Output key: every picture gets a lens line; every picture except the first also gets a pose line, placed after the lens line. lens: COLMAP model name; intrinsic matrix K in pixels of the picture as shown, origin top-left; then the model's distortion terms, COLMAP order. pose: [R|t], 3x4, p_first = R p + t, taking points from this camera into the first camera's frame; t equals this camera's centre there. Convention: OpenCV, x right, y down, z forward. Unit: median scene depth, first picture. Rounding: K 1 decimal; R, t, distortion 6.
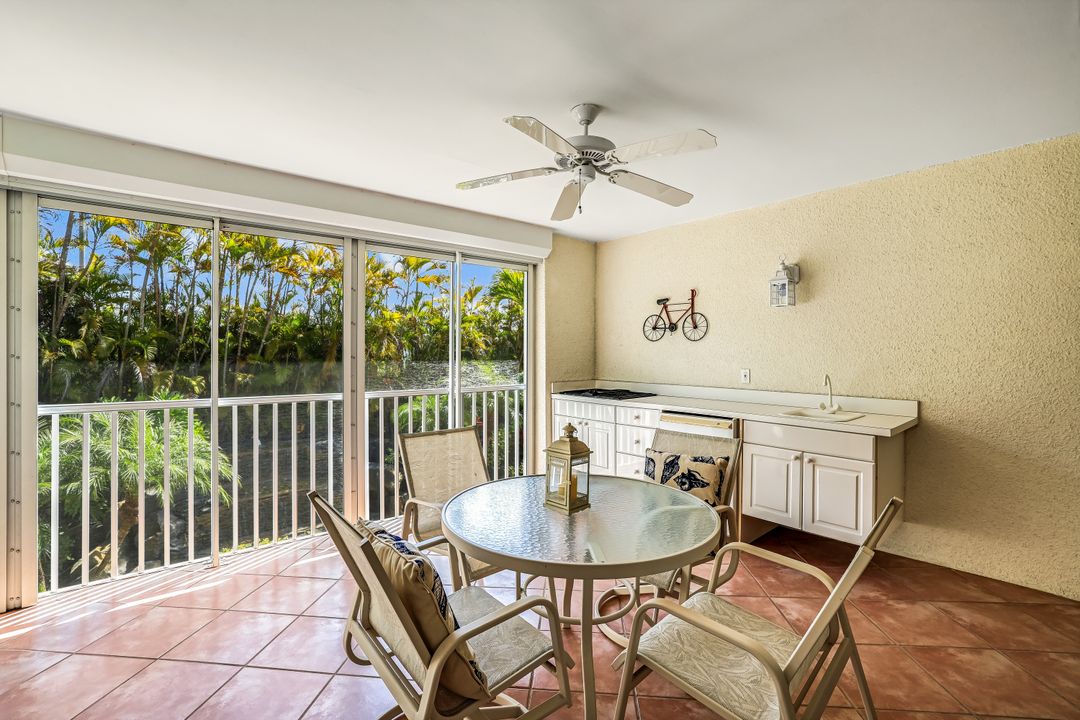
lens RADIAL K [[487.3, 0, 536.6], [0, 487.3, 352.3], [0, 0, 1]] dist [-0.025365, 0.004253]
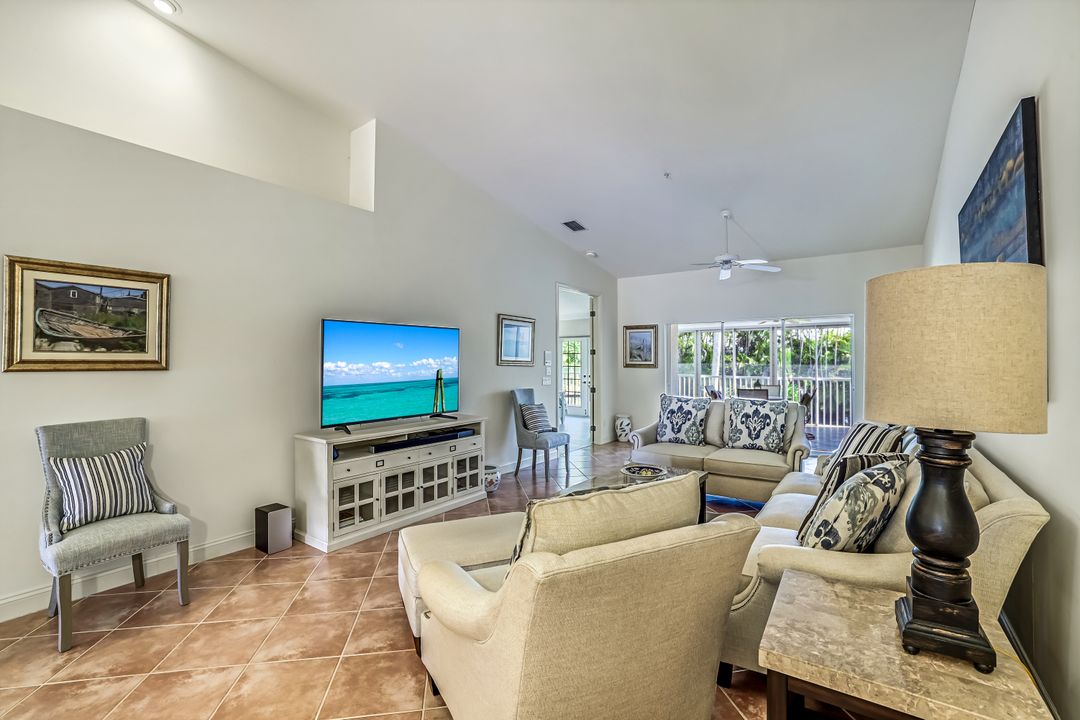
lens RADIAL K [[487.3, 0, 533.0], [0, 487.3, 356.8], [0, 0, 1]] dist [-0.025365, 0.004253]
pose [[0.251677, -0.009769, -0.967762, 1.769723], [-0.001702, 0.999943, -0.010536, -0.005481], [0.967810, 0.004299, 0.251646, -0.993194]]
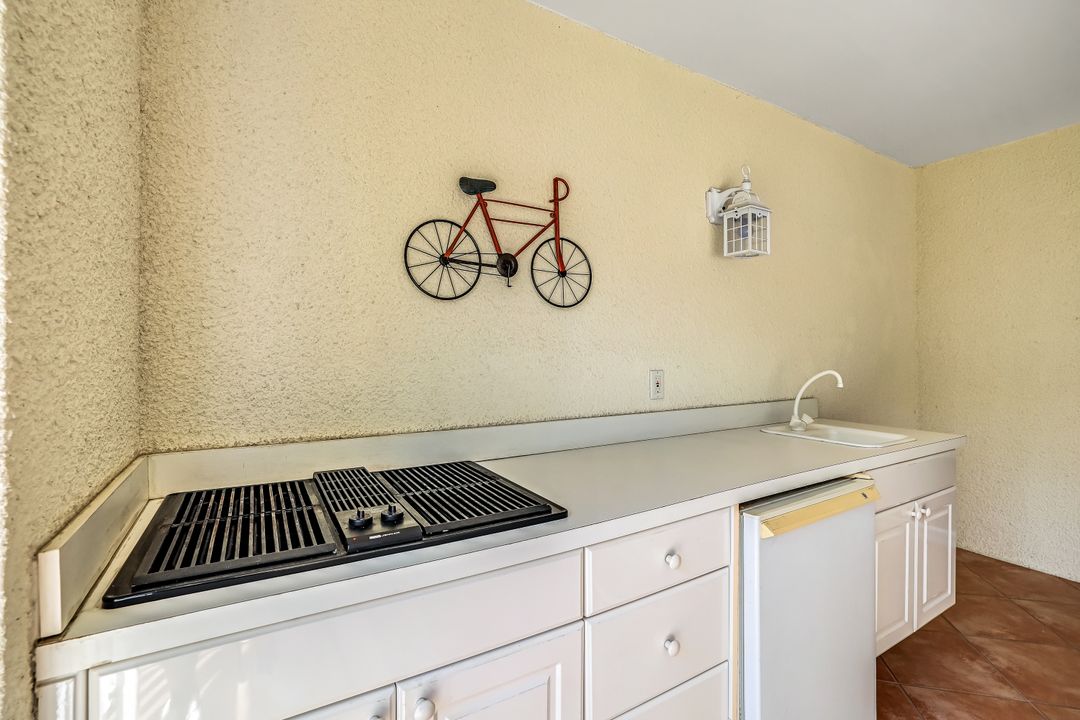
lens RADIAL K [[487.3, 0, 544.0], [0, 487.3, 350.4], [0, 0, 1]] dist [-0.025365, 0.004253]
pose [[0.174496, -0.005363, 0.984643, -0.071771], [0.004008, 0.999981, 0.004736, 0.010074], [-0.984650, 0.003120, 0.174514, 0.905443]]
